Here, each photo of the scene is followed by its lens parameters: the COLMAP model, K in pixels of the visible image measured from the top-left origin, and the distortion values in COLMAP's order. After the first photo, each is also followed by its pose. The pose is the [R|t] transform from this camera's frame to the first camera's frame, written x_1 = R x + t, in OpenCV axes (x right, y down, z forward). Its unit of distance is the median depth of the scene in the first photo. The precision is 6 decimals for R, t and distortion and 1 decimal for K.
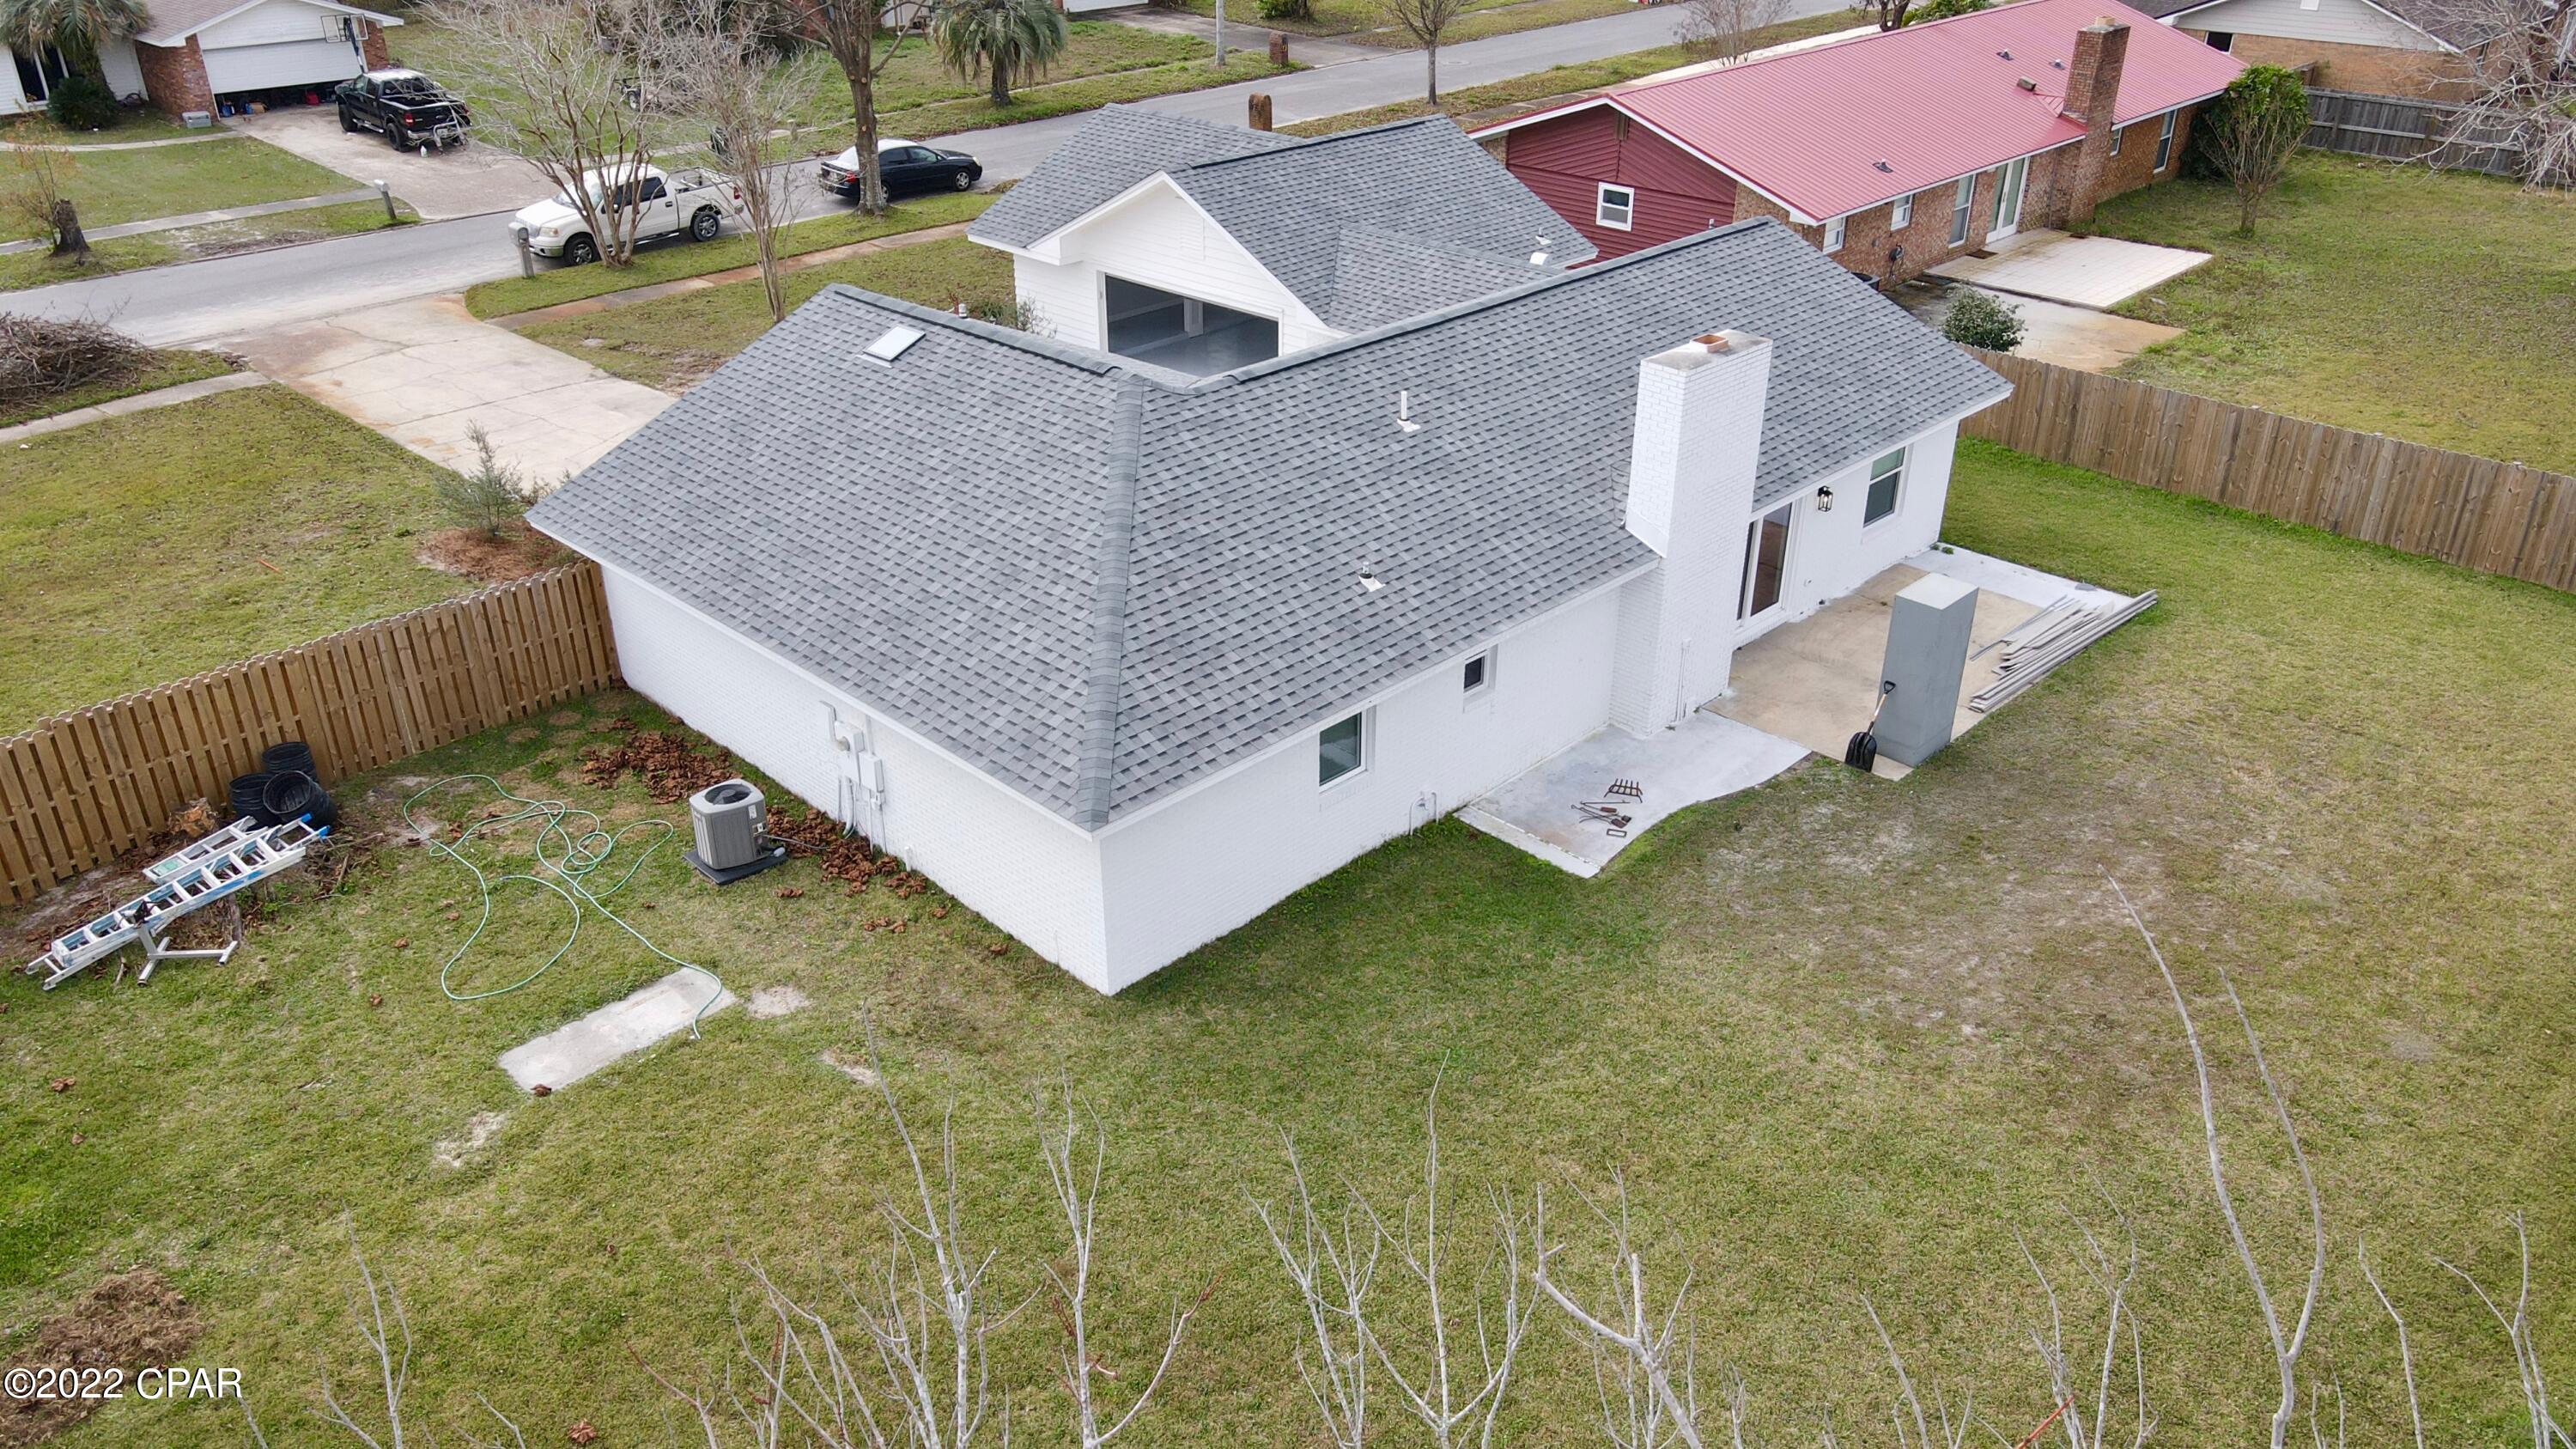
lens RADIAL K [[1903.7, 0, 1278.7], [0, 1903.7, 730.2], [0, 0, 1]] dist [-0.001836, 0.036193]
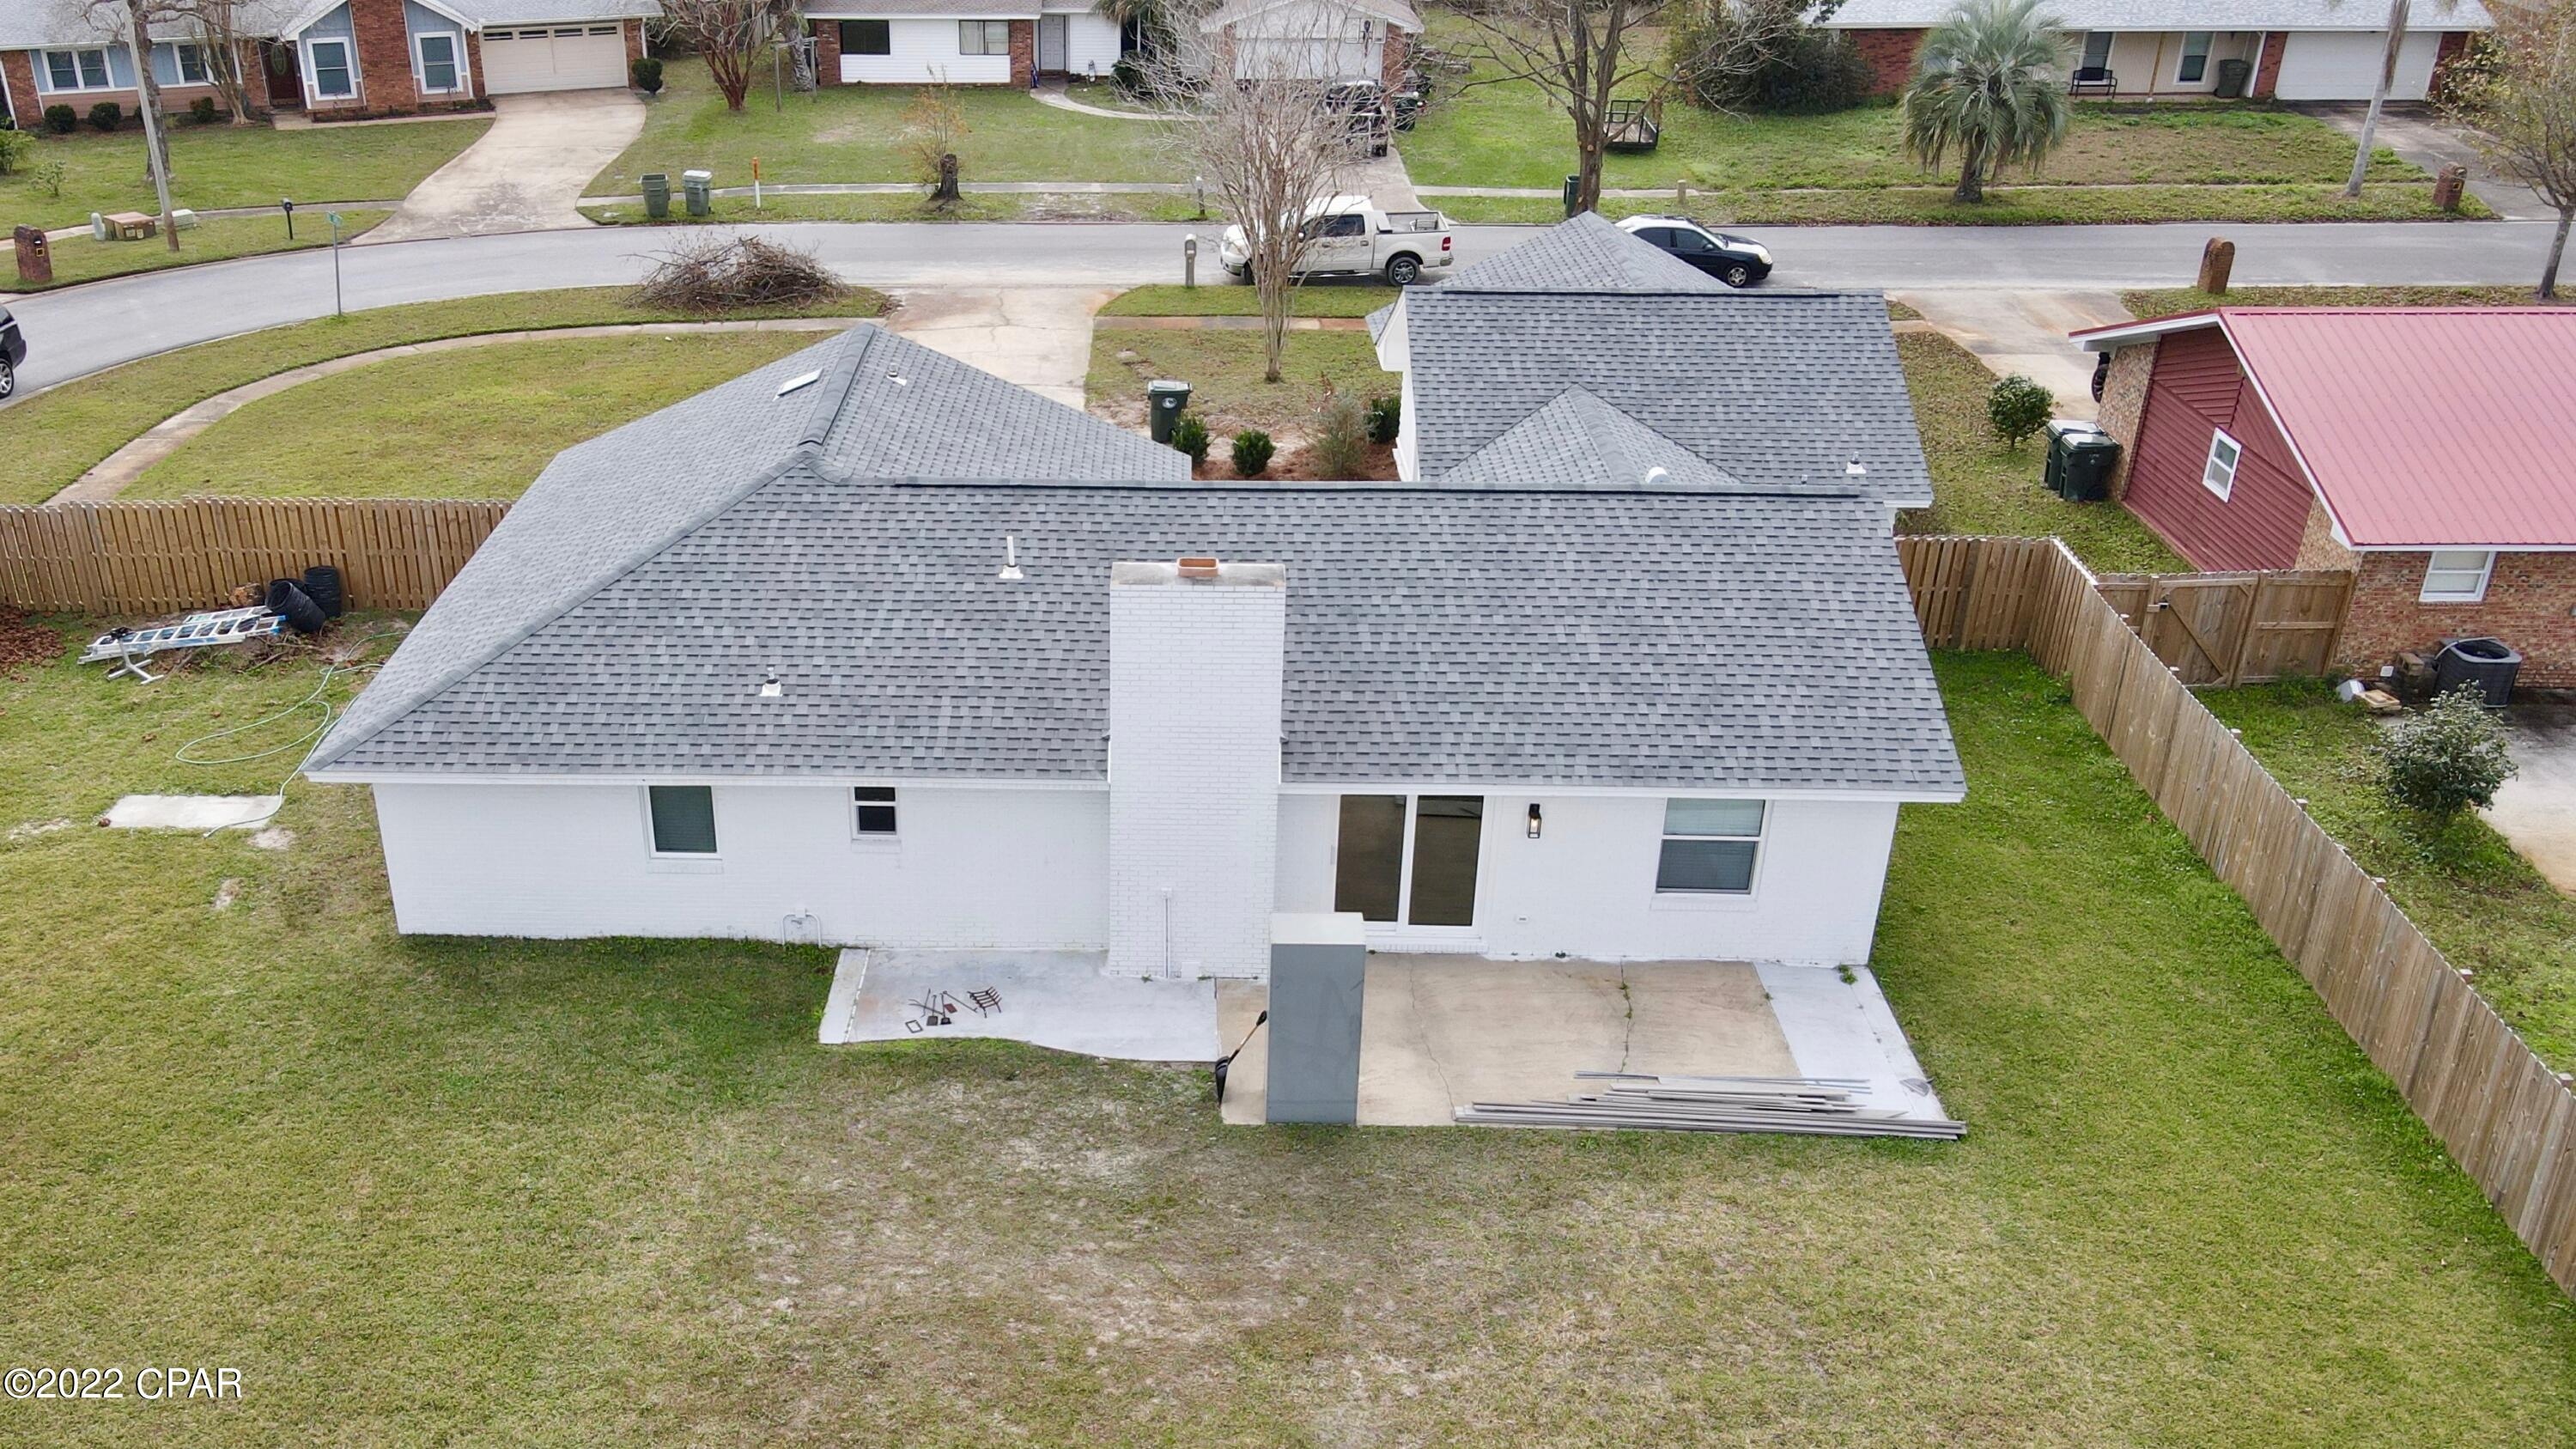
lens RADIAL K [[2181.4, 0, 1077.9], [0, 2181.4, 858.6], [0, 0, 1]] dist [0.002410, 0.015374]
pose [[0.674080, 0.353088, -0.648802, 0.713810], [-0.343891, 0.927369, 0.147400, -0.166561], [0.653724, 0.123758, 0.746545, 0.181896]]
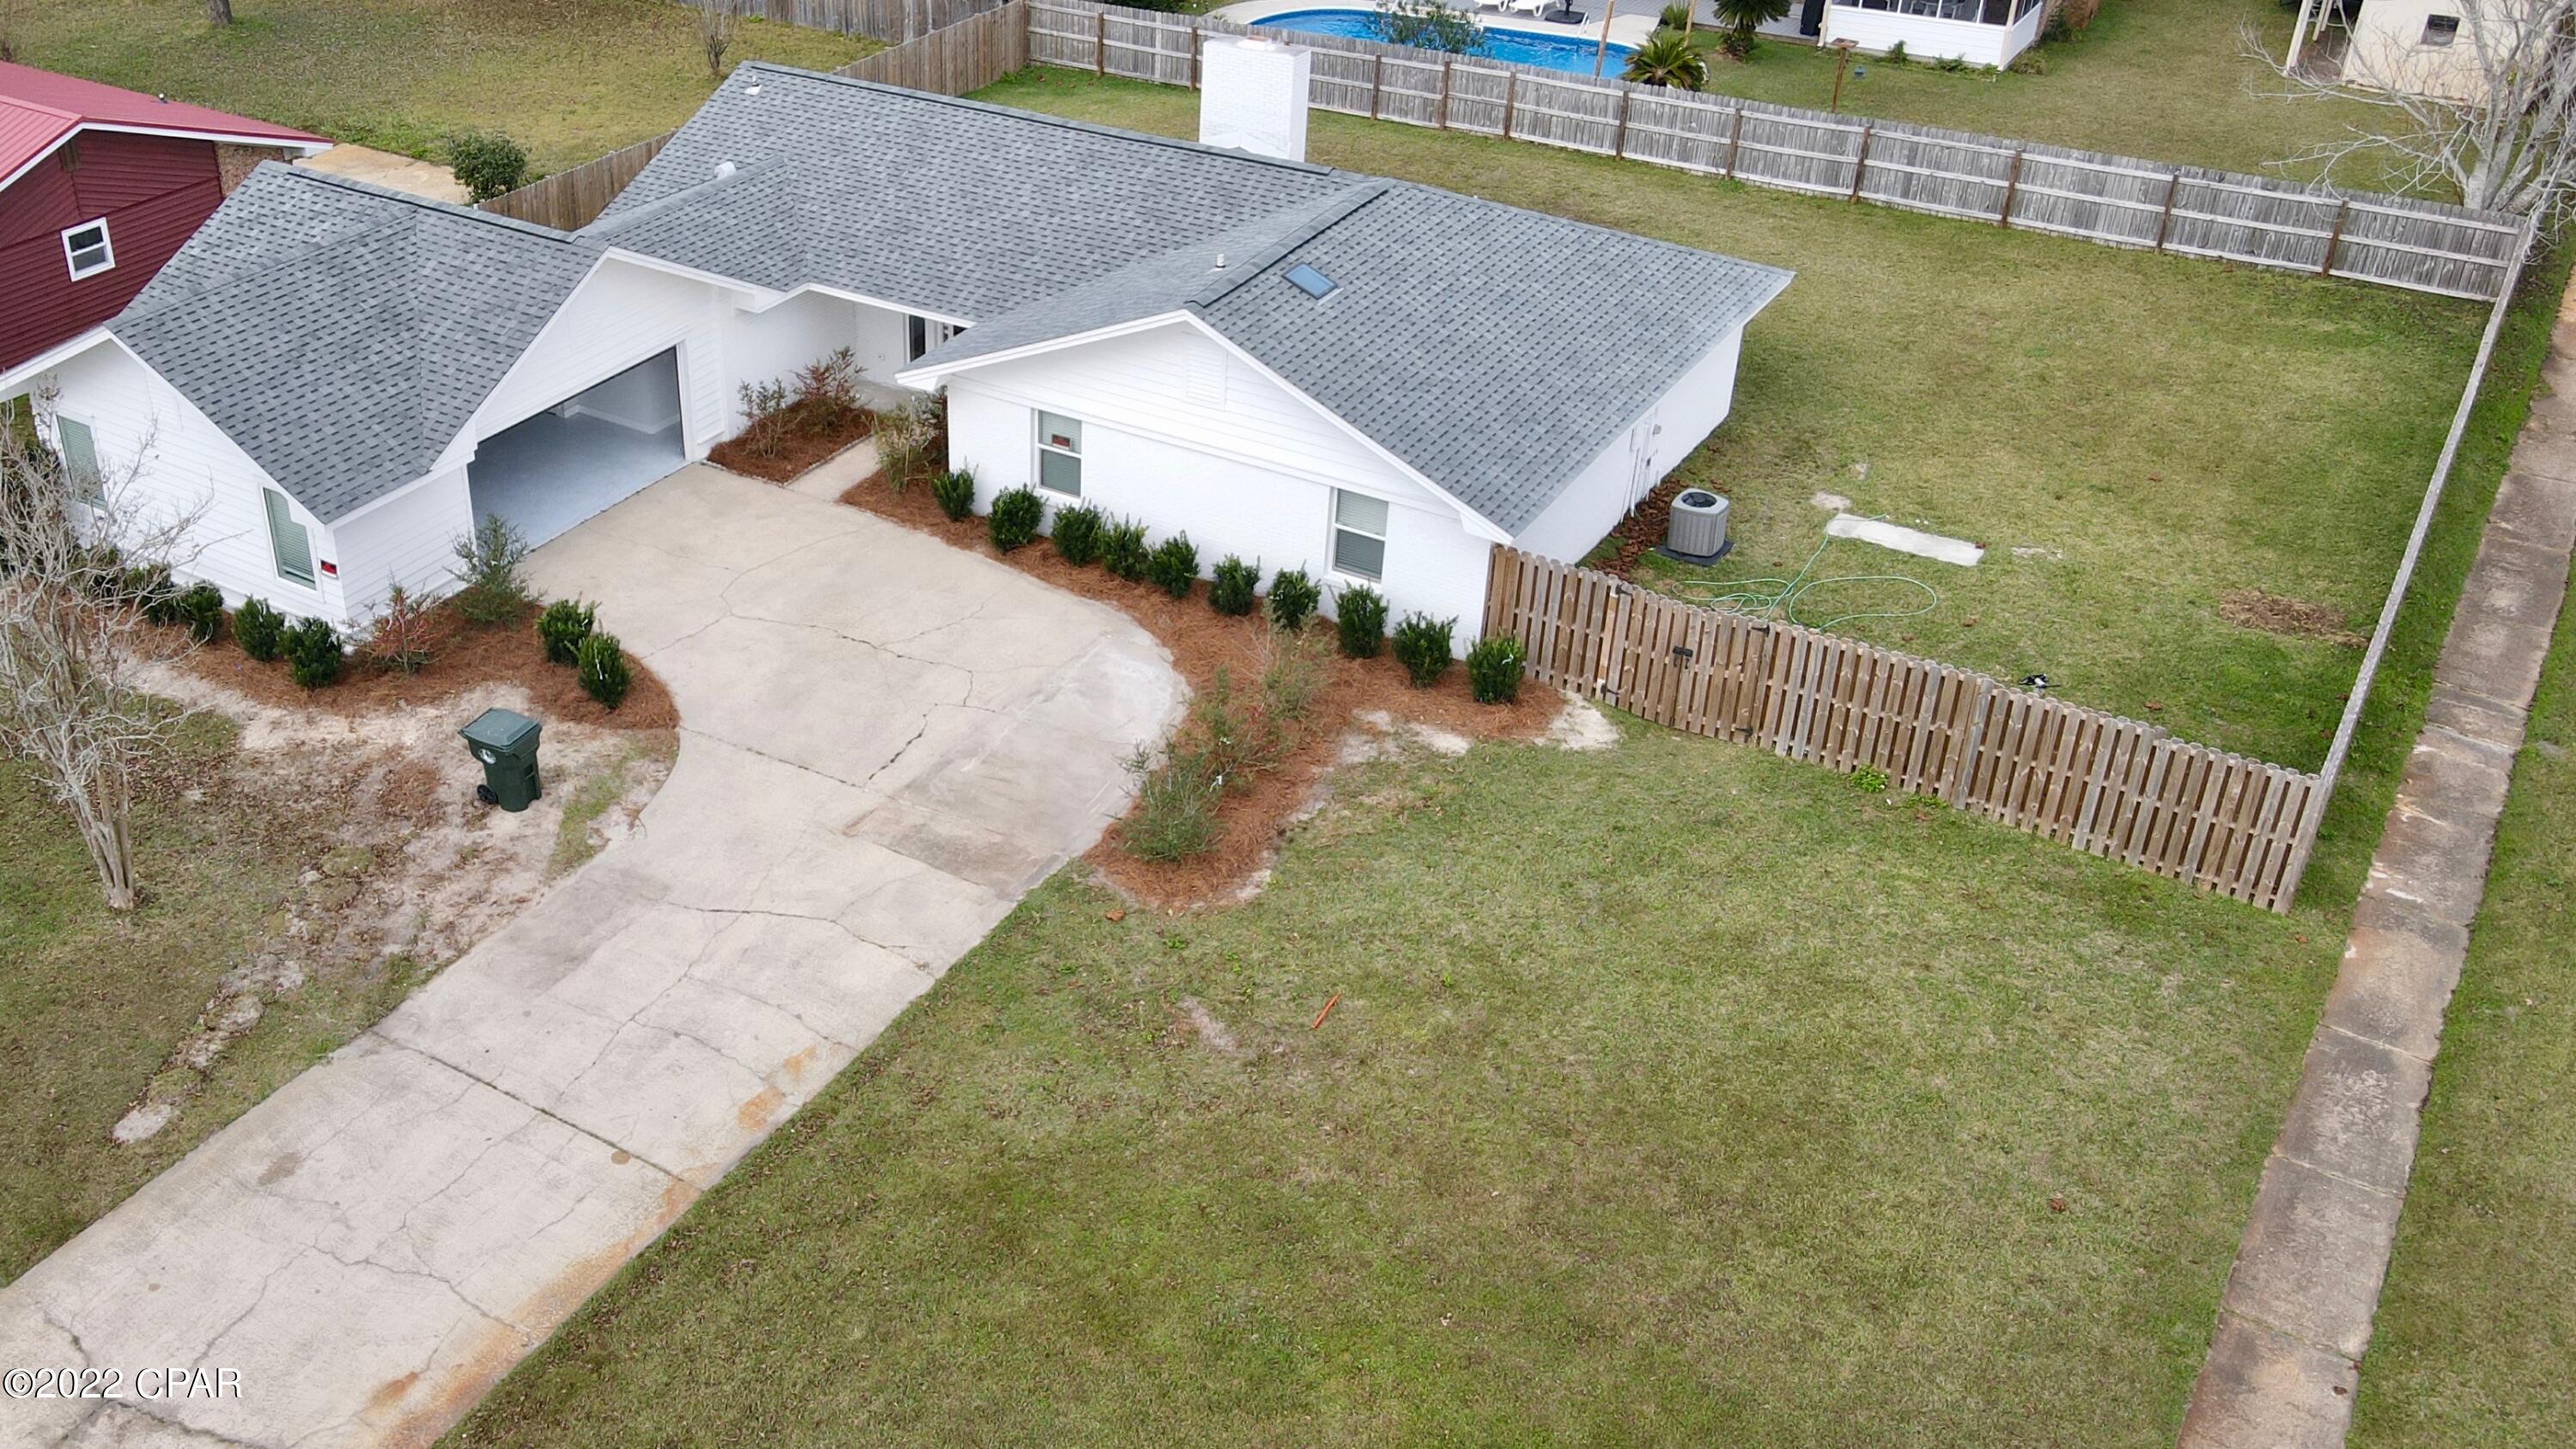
lens RADIAL K [[2368.0, 0, 961.6], [0, 2368.0, 692.2], [0, 0, 1]] dist [-0.021241, 0.074408]
pose [[-0.179845, -0.490879, 0.852463, -1.255908], [0.473867, 0.716184, 0.512377, -0.720666], [-0.862036, 0.496103, 0.103809, 1.011903]]
